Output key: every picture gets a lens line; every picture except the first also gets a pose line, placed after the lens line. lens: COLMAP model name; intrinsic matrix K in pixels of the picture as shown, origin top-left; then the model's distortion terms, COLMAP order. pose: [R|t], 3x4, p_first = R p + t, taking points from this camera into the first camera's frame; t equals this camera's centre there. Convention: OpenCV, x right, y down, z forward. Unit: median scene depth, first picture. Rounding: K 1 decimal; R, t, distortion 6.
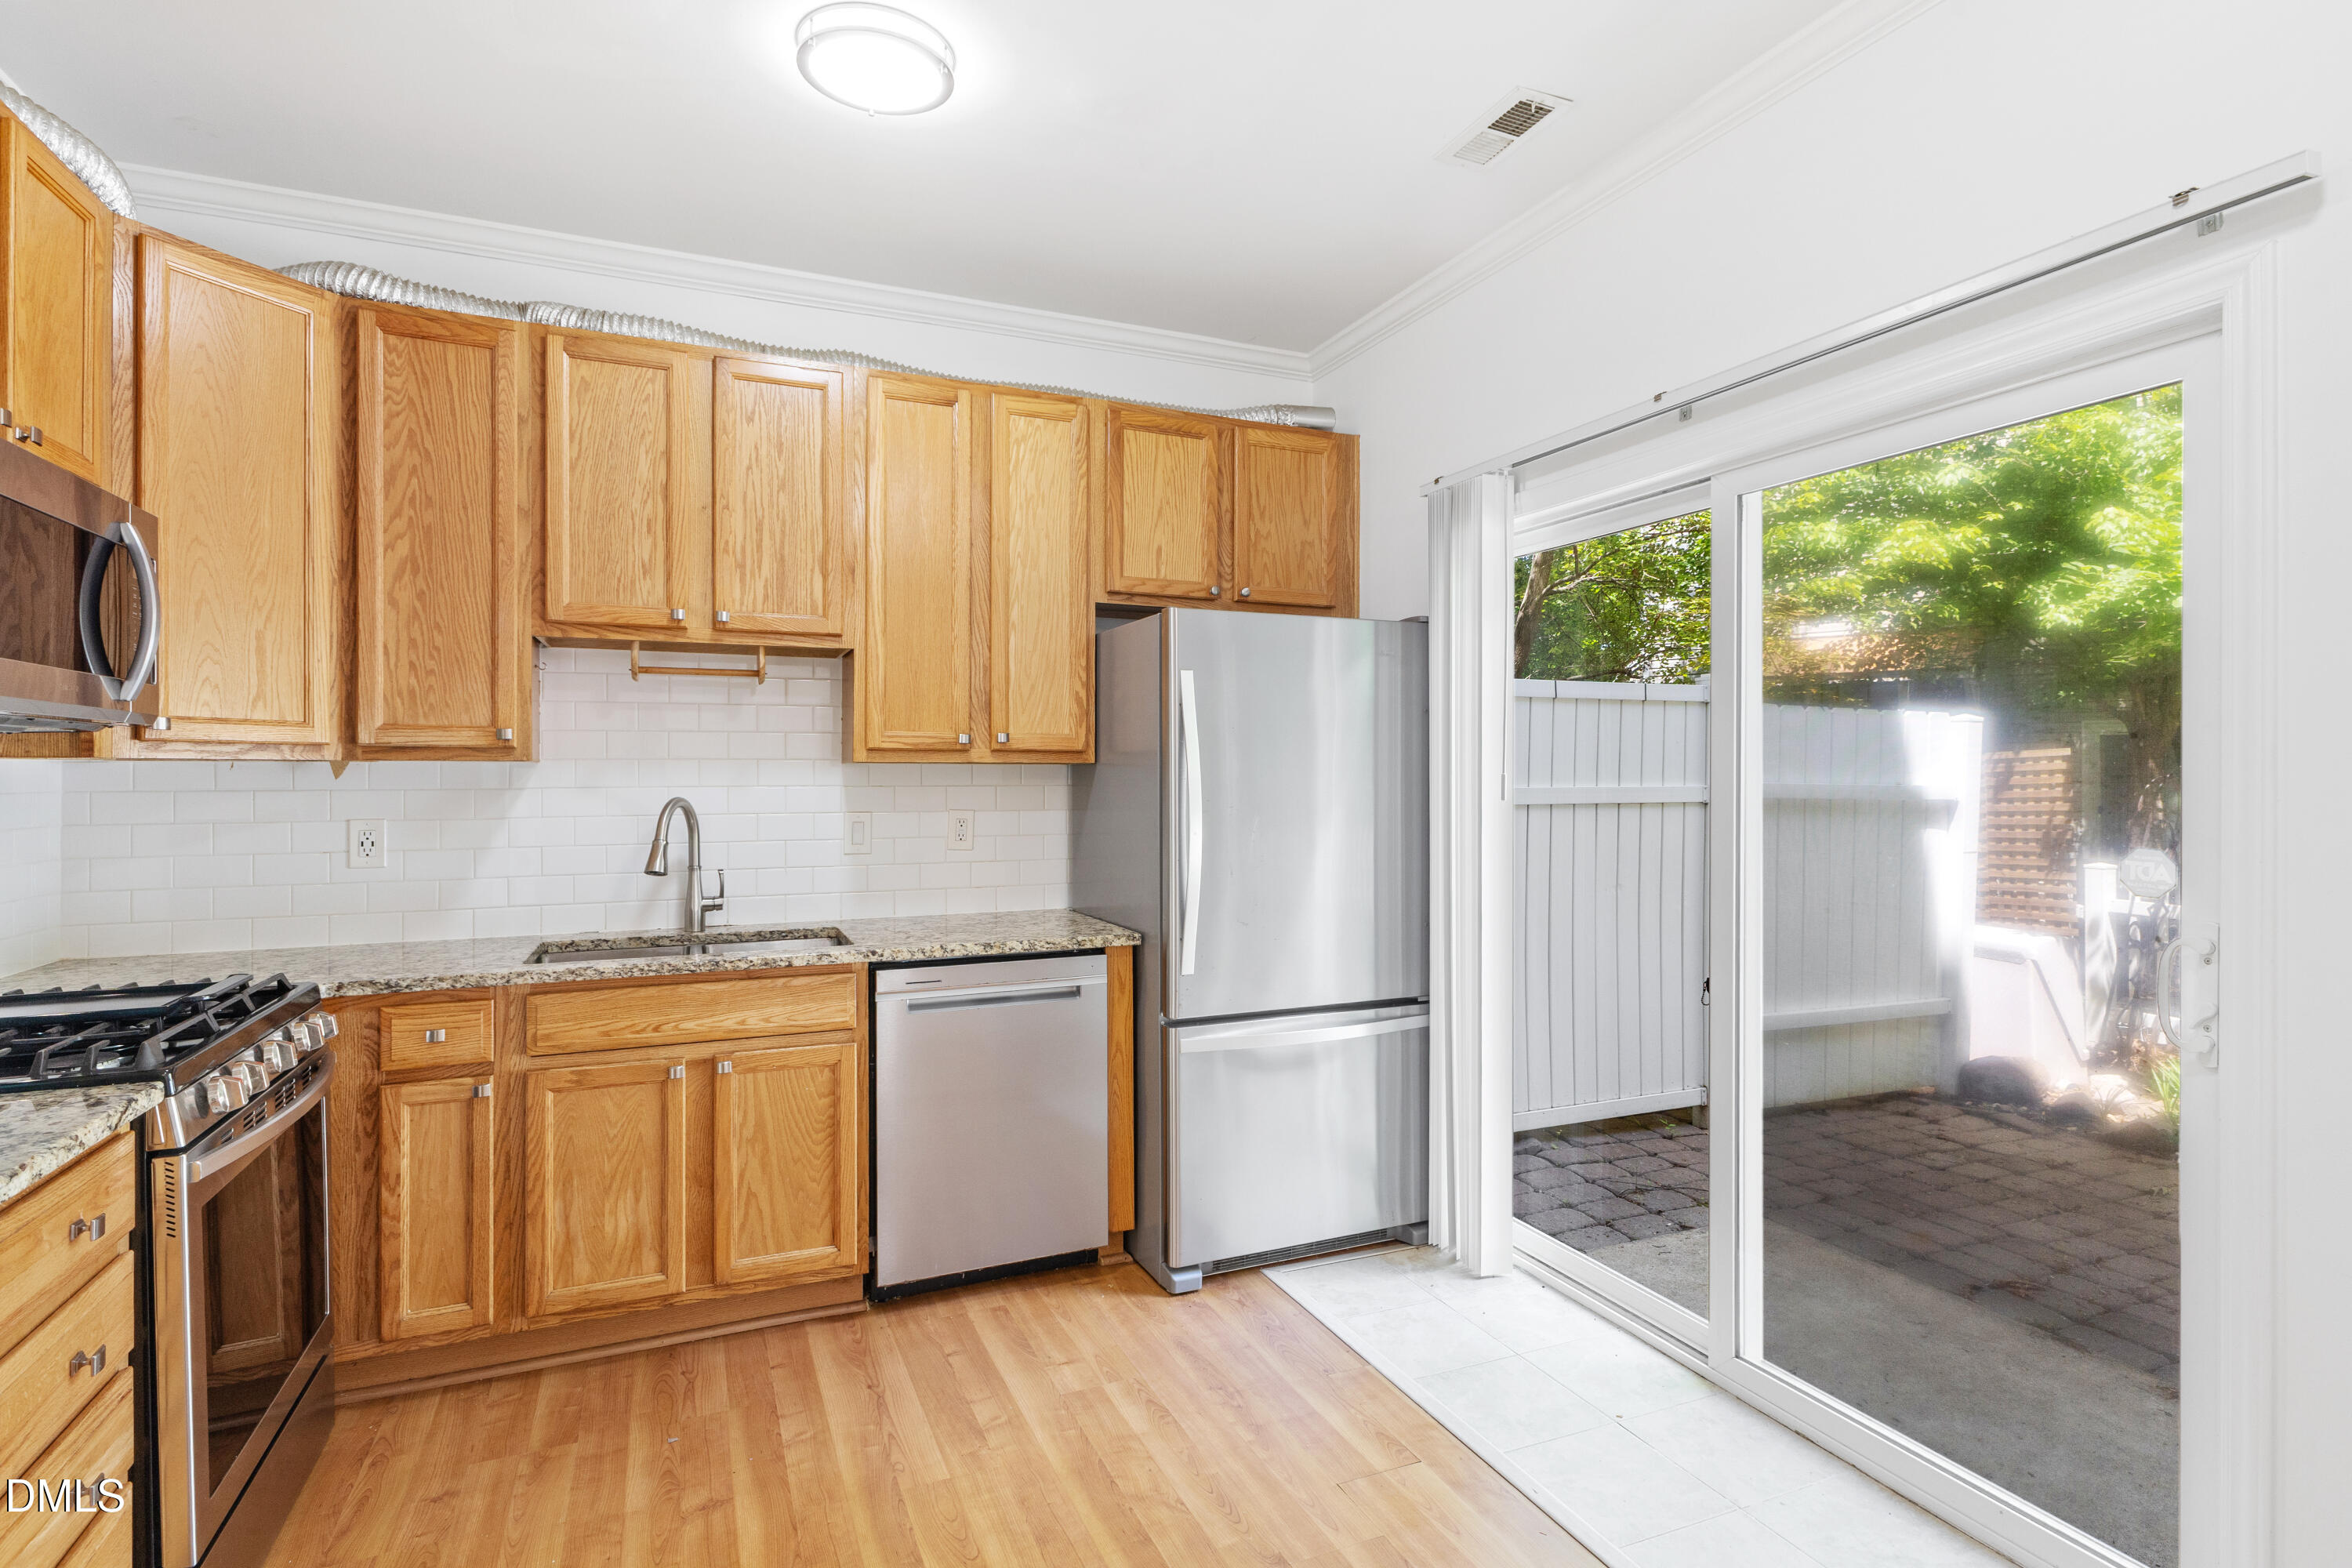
lens RADIAL K [[1207.2, 0, 1183.5], [0, 1207.2, 772.4], [0, 0, 1]] dist [0.018196, -0.000994]
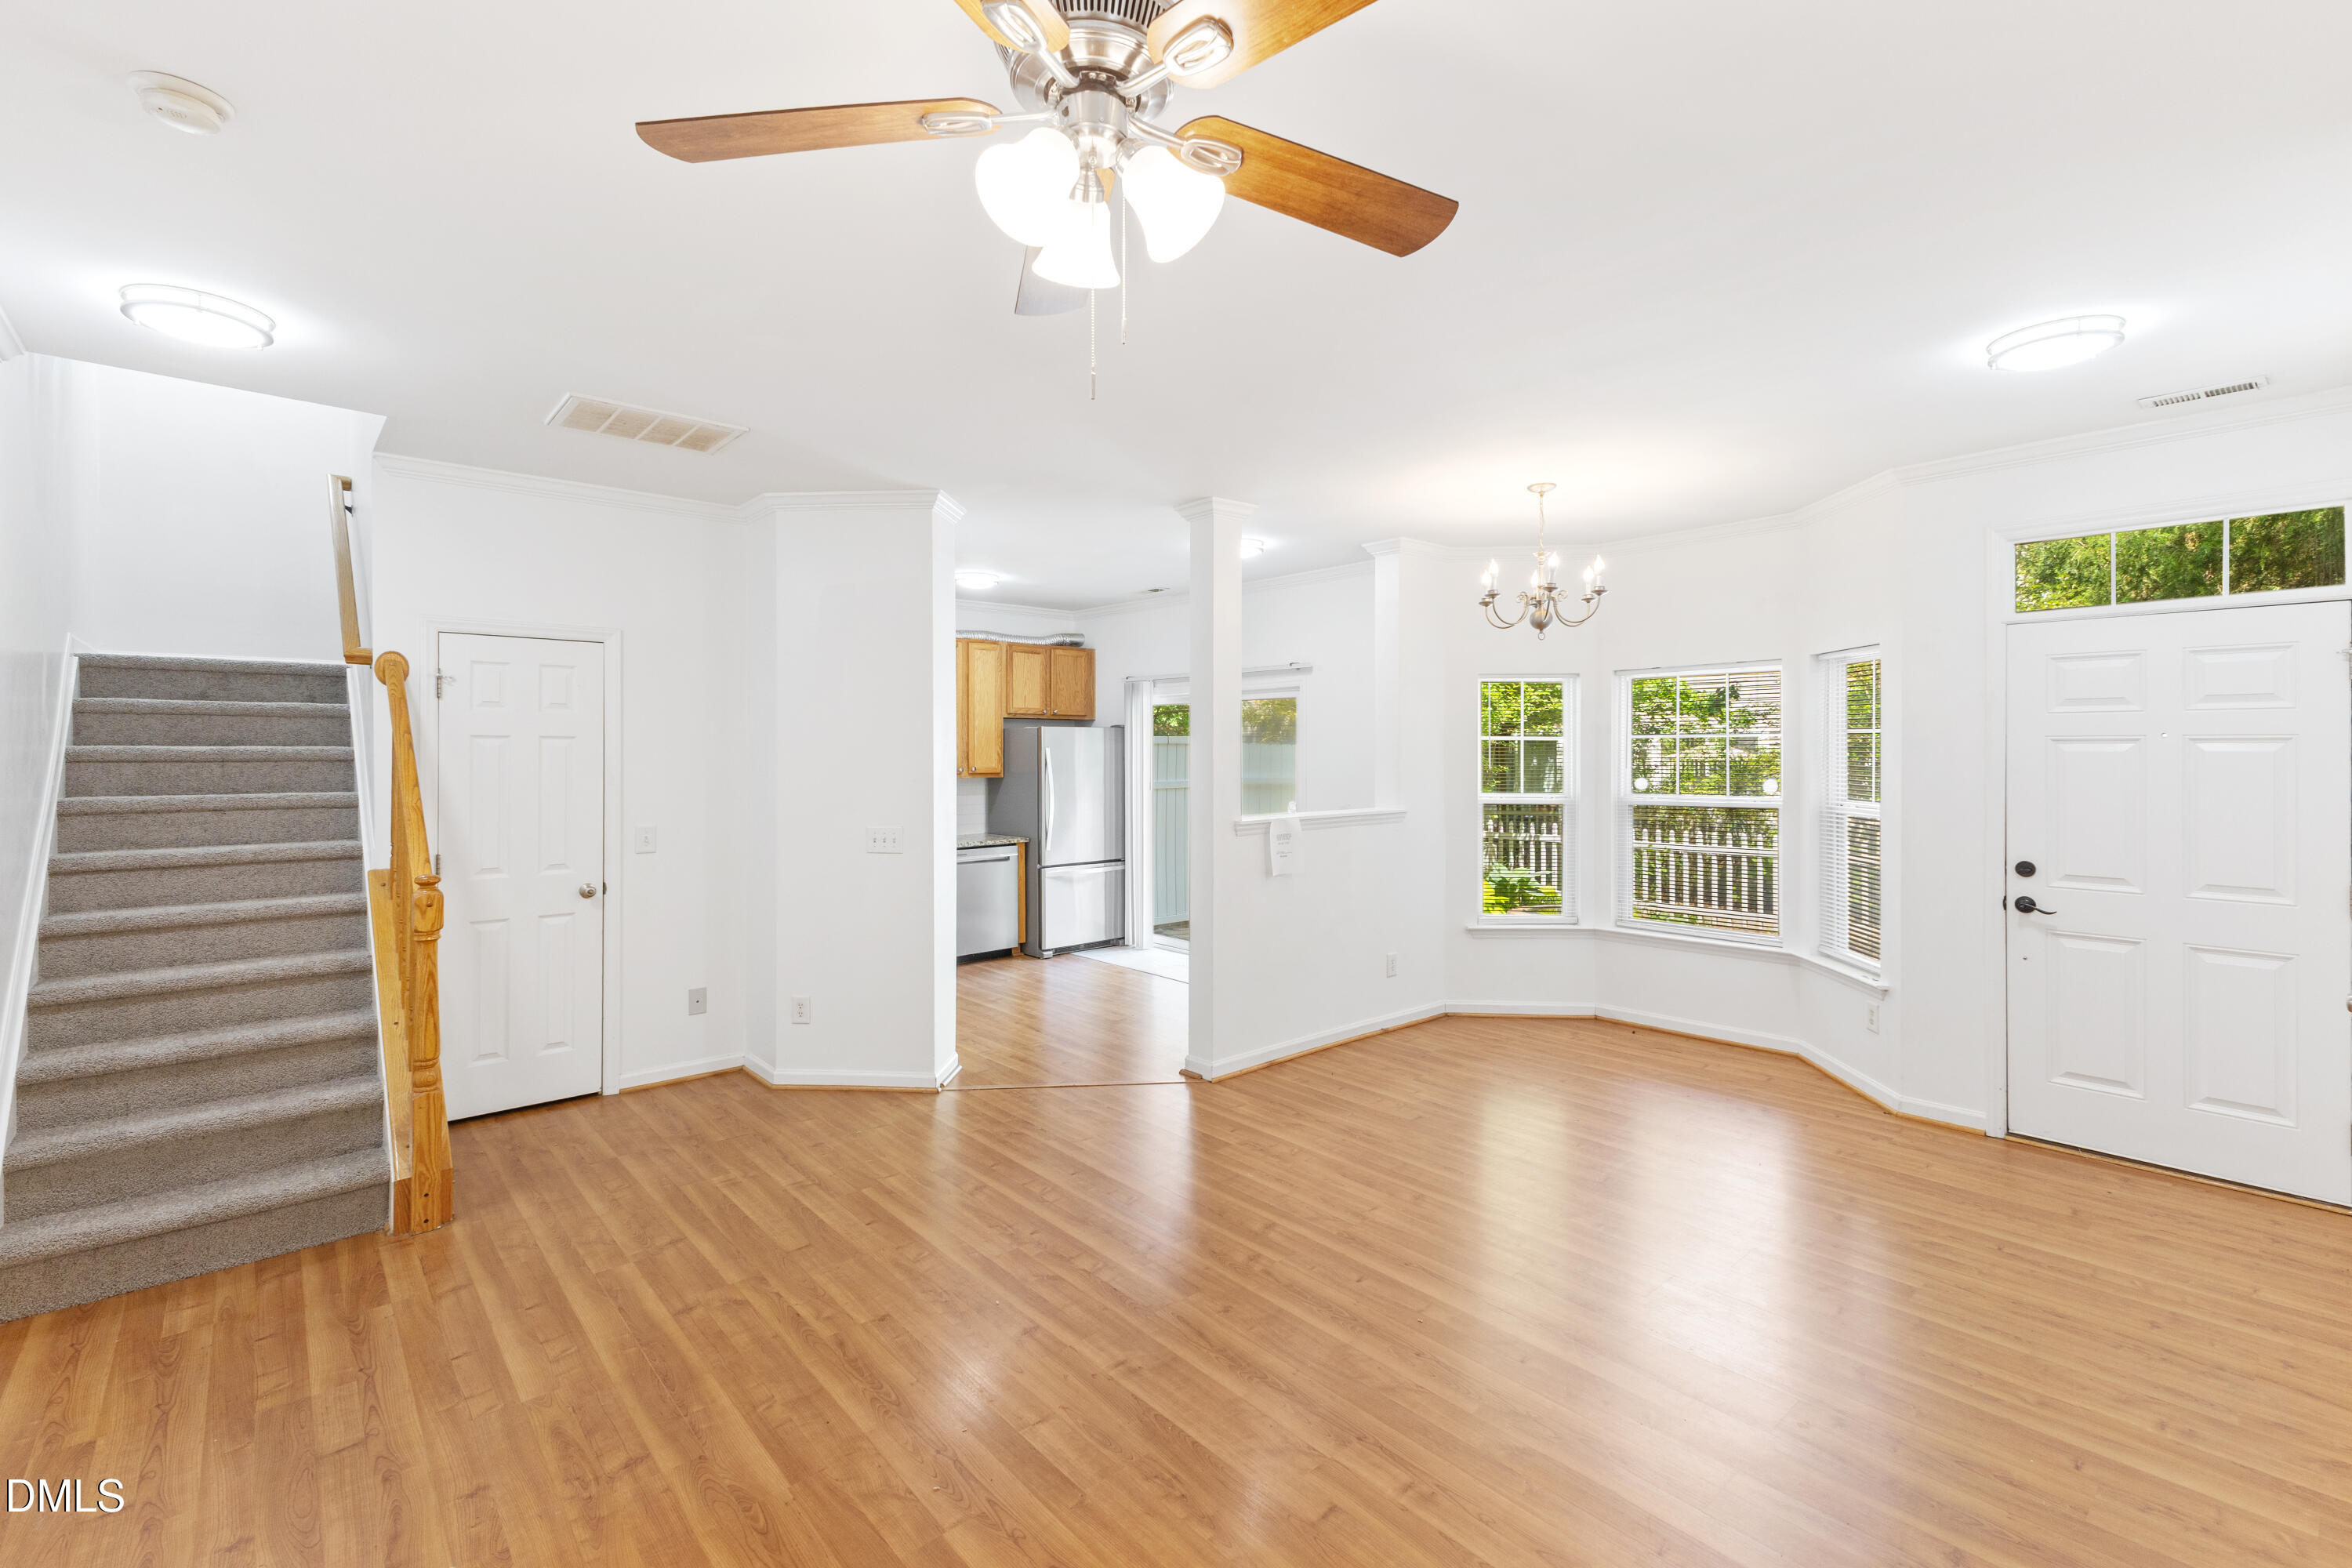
lens RADIAL K [[1075.4, 0, 1223.4], [0, 1075.4, 754.6], [0, 0, 1]] dist [0.003350, -0.002690]
pose [[0.935341, -0.003833, 0.353728, -0.522345], [0.002611, 0.999989, 0.003933, -0.074757], [-0.353739, -0.002755, 0.935340, -1.596142]]
